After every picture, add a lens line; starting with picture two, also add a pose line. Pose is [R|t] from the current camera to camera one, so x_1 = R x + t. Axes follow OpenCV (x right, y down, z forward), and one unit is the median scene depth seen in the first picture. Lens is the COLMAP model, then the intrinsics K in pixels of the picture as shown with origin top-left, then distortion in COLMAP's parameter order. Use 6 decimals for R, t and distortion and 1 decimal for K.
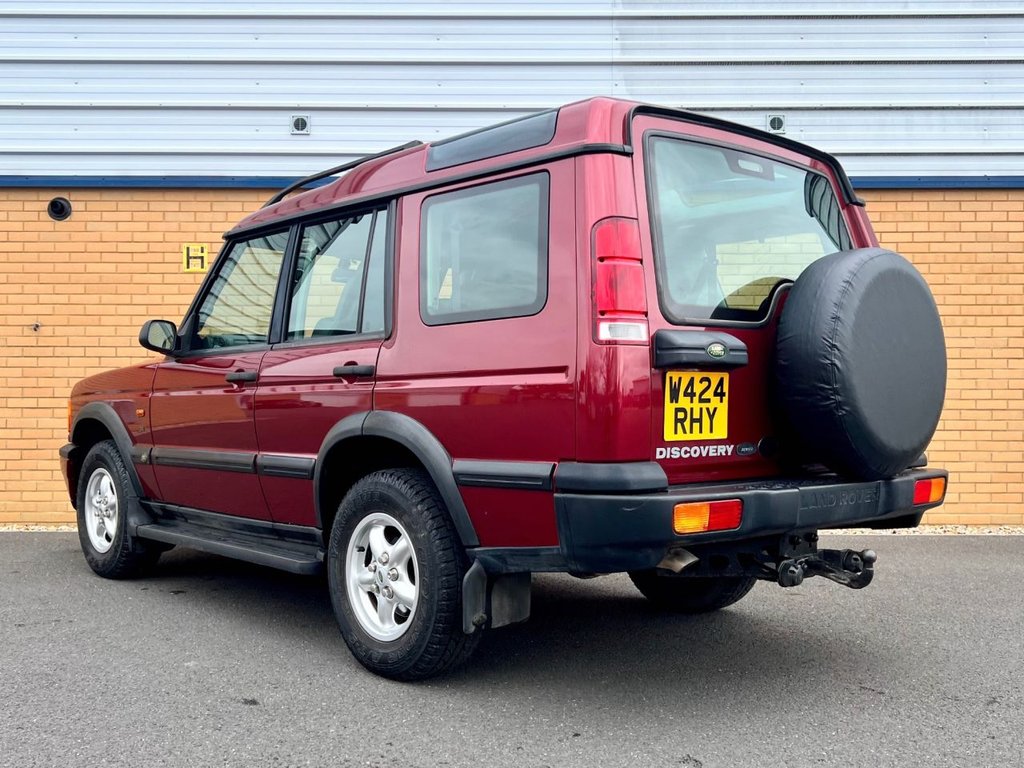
lens RADIAL K [[1097.9, 0, 532.5], [0, 1097.9, 390.2], [0, 0, 1]] dist [0.099788, -0.220884]
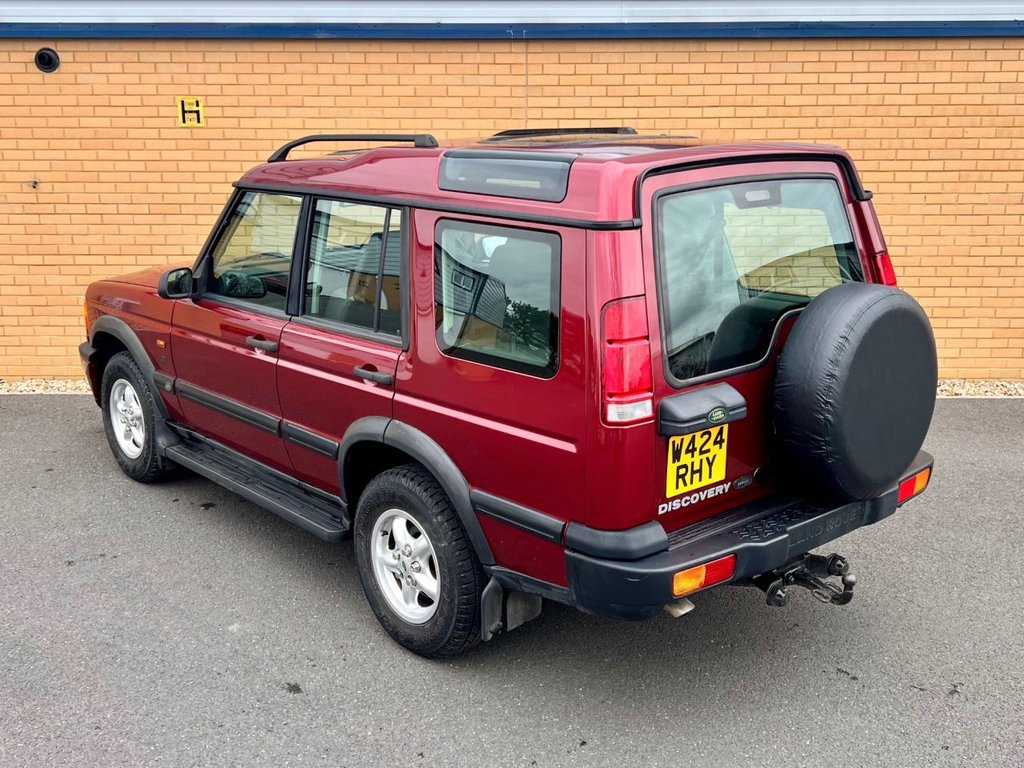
lens RADIAL K [[1148.0, 0, 522.4], [0, 1148.0, 340.5], [0, 0, 1]] dist [0.098644, -0.229763]
pose [[0.999960, -0.001157, -0.008905, -0.010019], [0.003093, 0.975360, 0.220598, -0.297600], [0.008430, -0.220617, 0.975324, -0.064762]]
